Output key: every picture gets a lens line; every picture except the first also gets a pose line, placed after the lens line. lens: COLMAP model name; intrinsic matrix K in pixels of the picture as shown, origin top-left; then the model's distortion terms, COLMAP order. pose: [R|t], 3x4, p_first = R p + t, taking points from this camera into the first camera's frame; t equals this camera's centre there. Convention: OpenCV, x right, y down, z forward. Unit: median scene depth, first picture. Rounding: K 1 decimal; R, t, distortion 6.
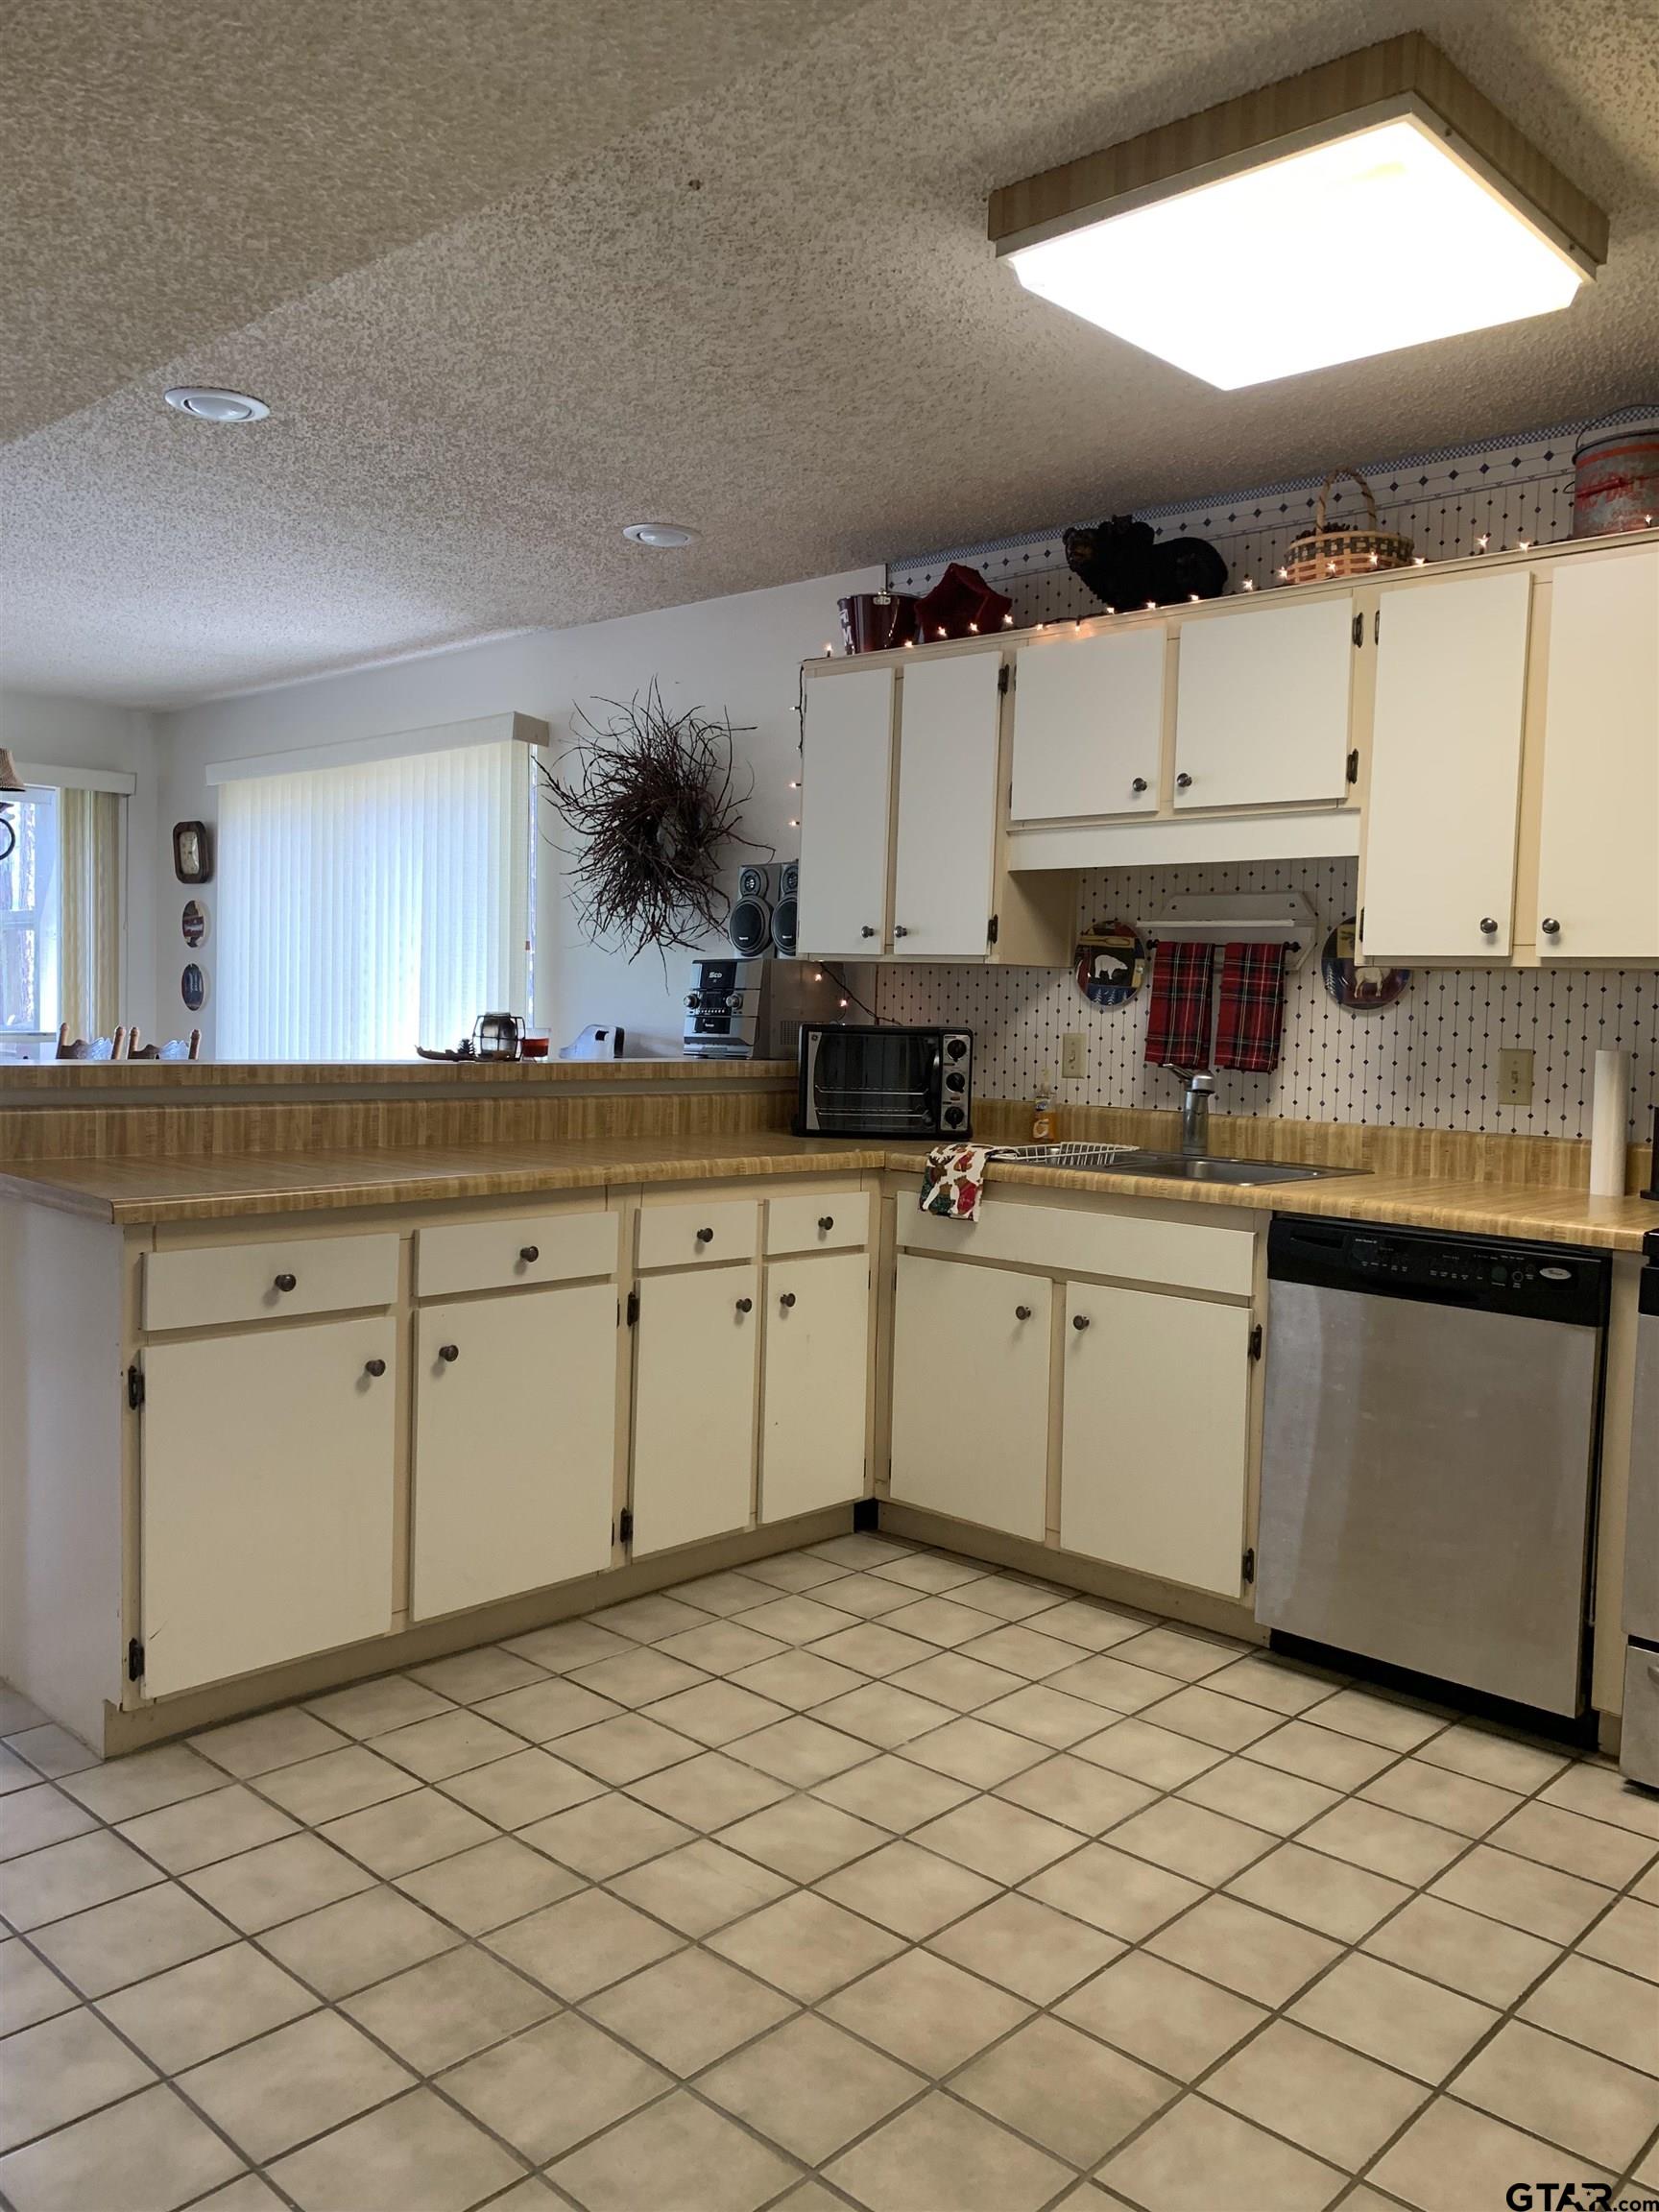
lens RADIAL K [[1710.8, 0, 817.5], [0, 1710.8, 1108.0], [0, 0, 1]] dist [0.072529, -0.074636]
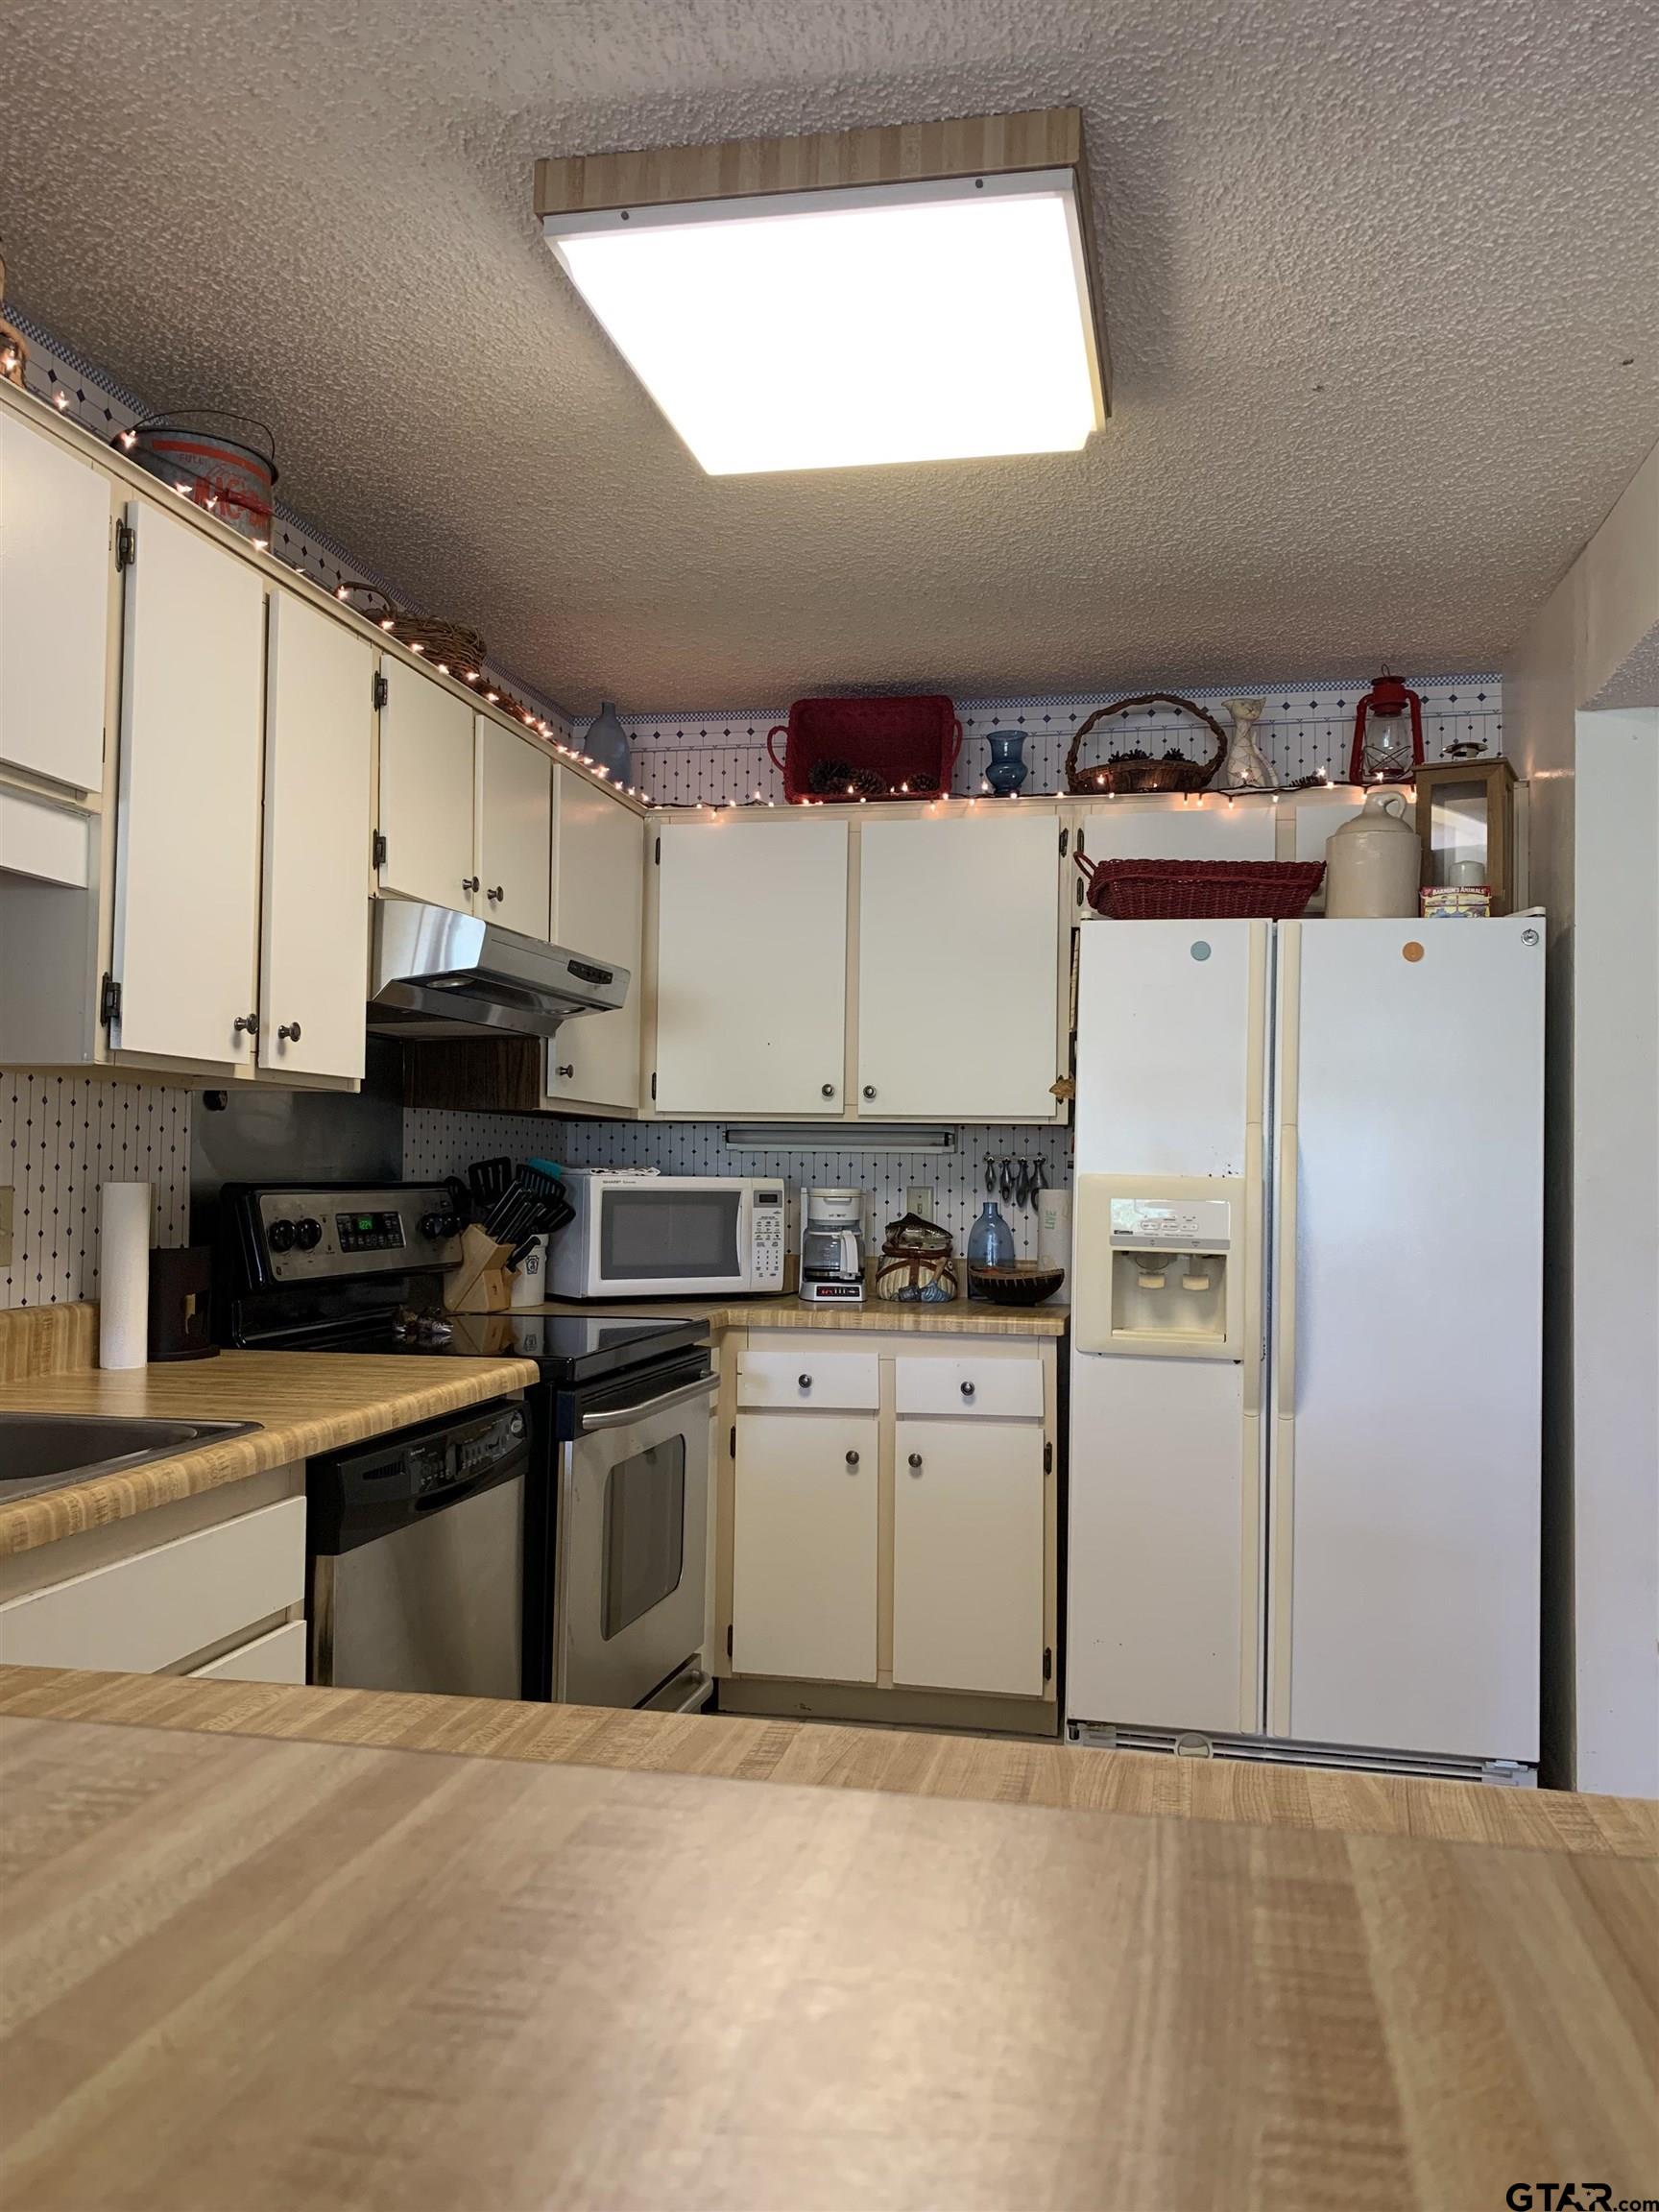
lens RADIAL K [[1703.8, 0, 877.2], [0, 1703.8, 1108.2], [0, 0, 1]] dist [0.154501, -0.338832]
pose [[-0.539348, -0.005343, 0.842066, -0.352881], [0.025087, 0.999434, 0.022410, -0.069732], [-0.841709, 0.033212, -0.538908, 1.049604]]
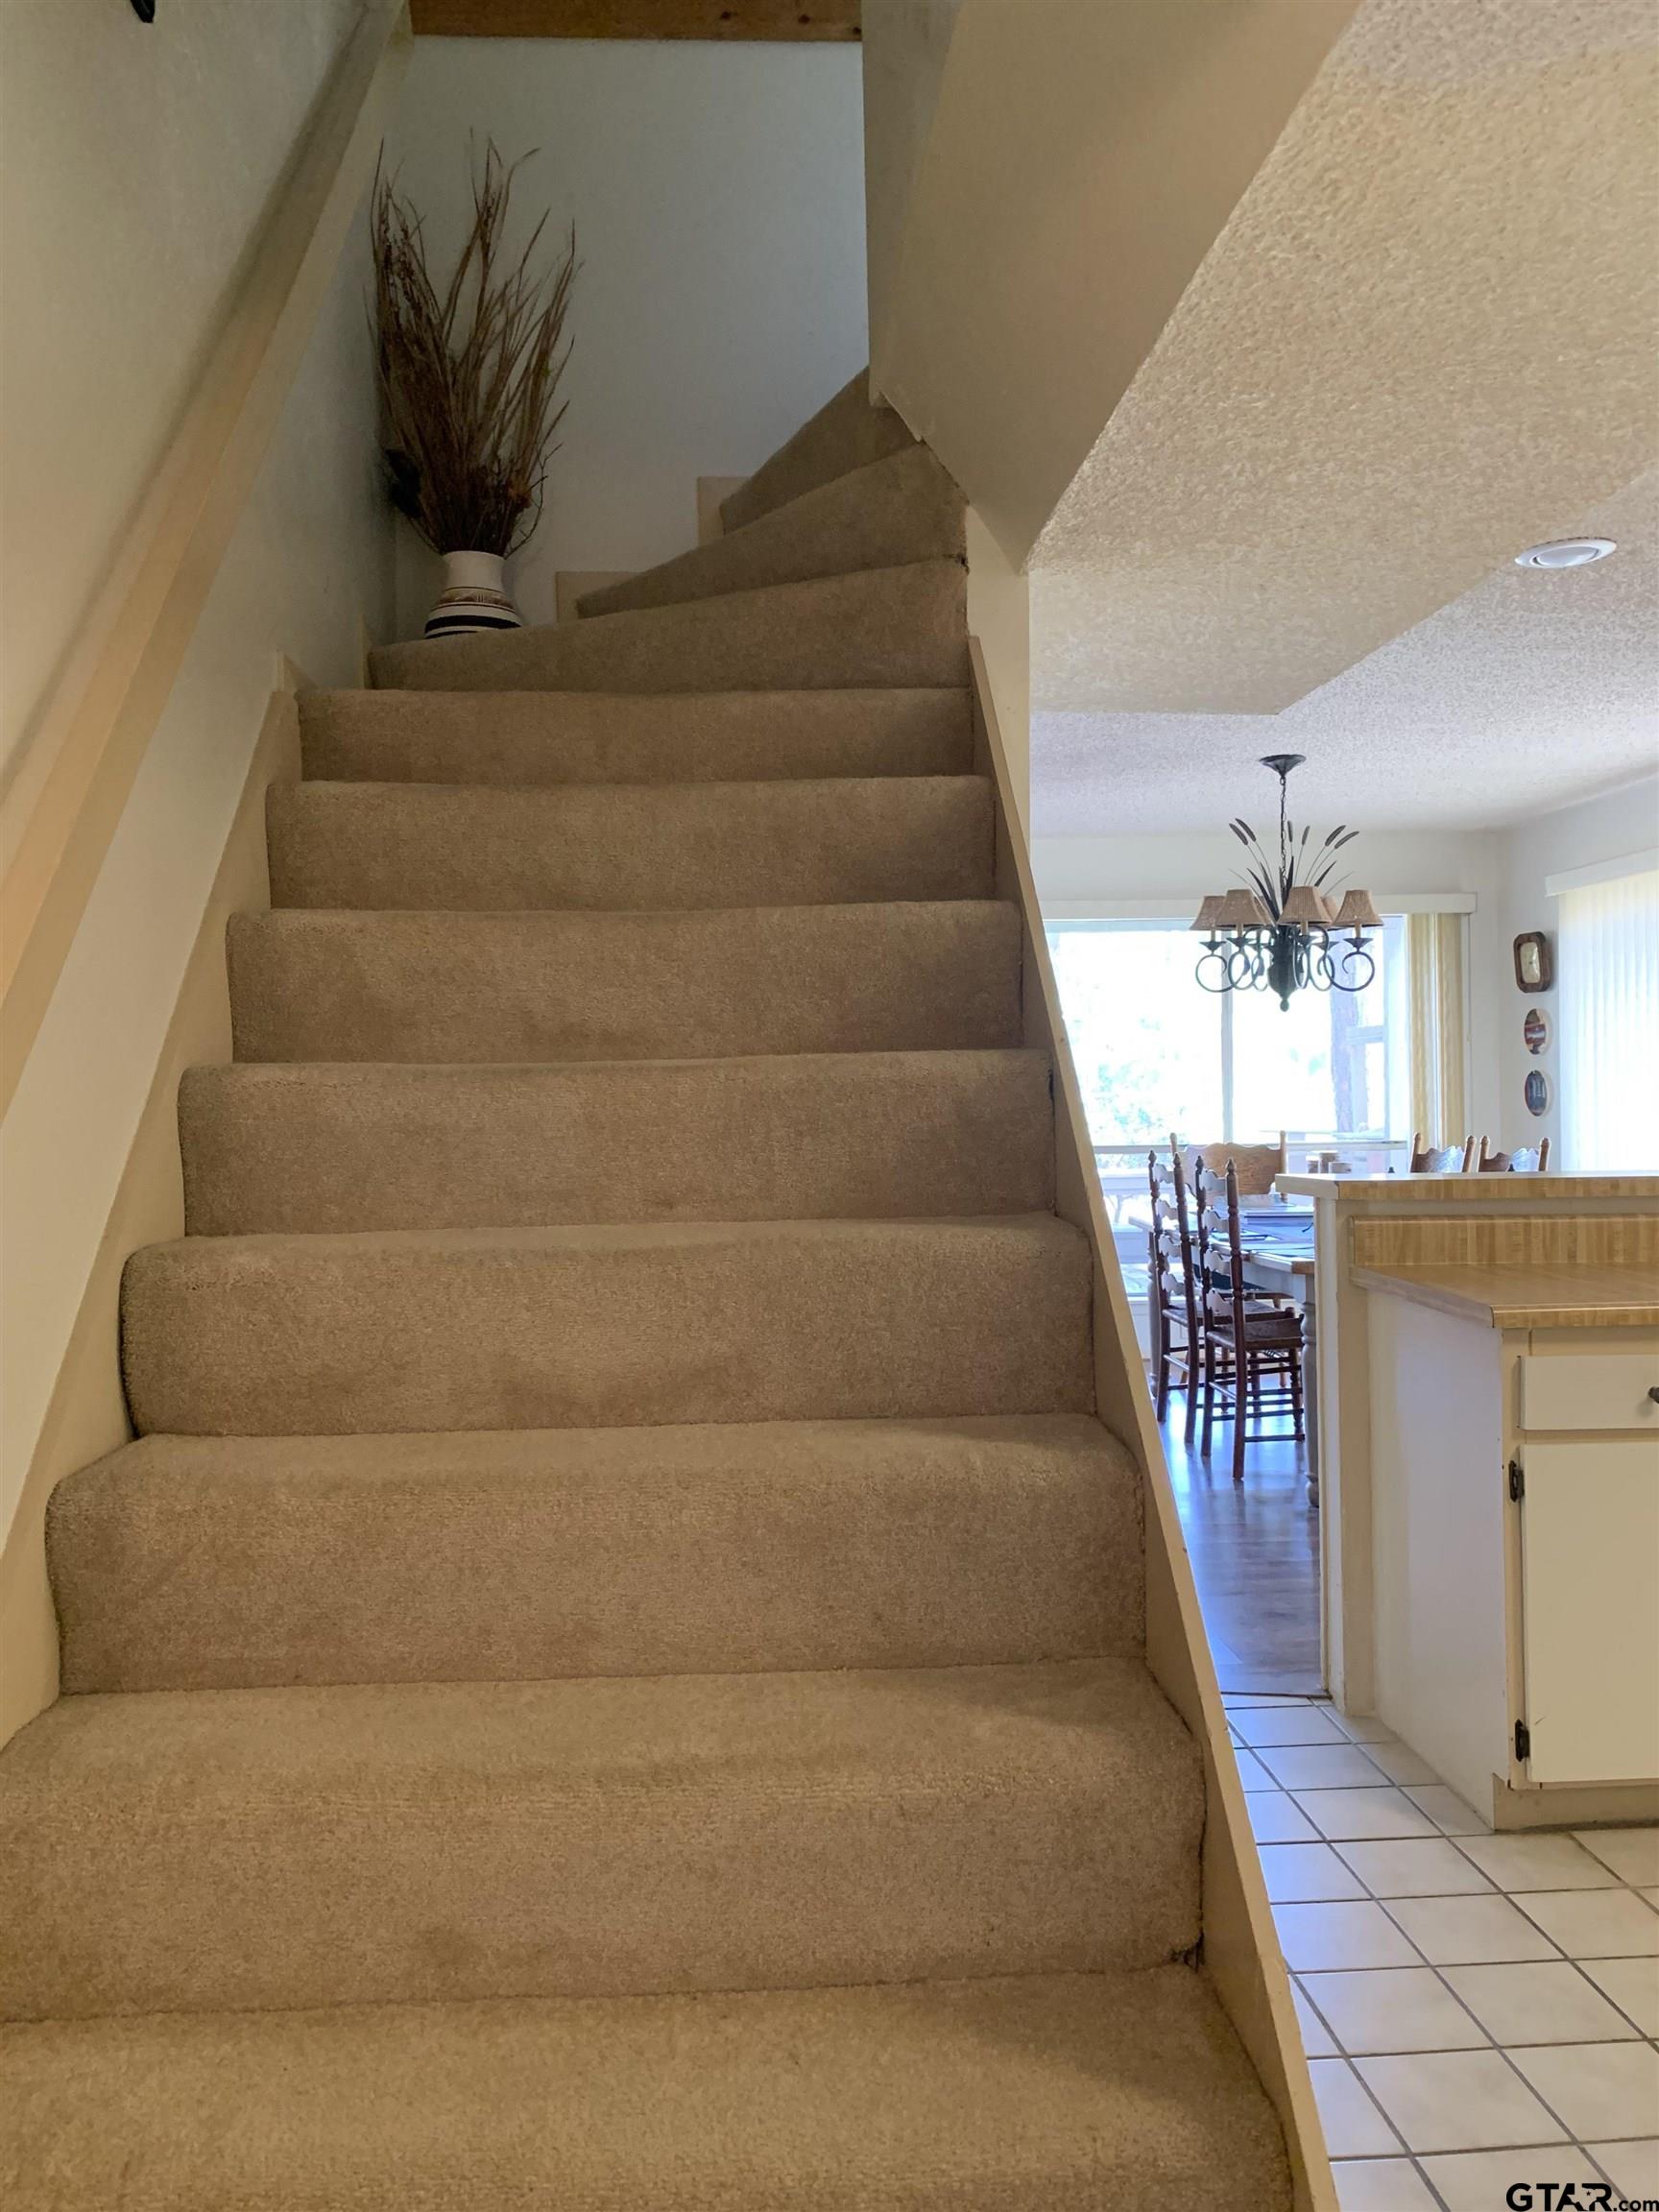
lens RADIAL K [[1693.5, 0, 831.0], [0, 1693.5, 1089.8], [0, 0, 1]] dist [0.007555, 0.007467]
pose [[0.741237, -0.039961, -0.670053, 0.005962], [-0.006195, 0.997777, -0.066358, -0.007838], [0.671215, 0.053338, 0.739342, -0.069964]]
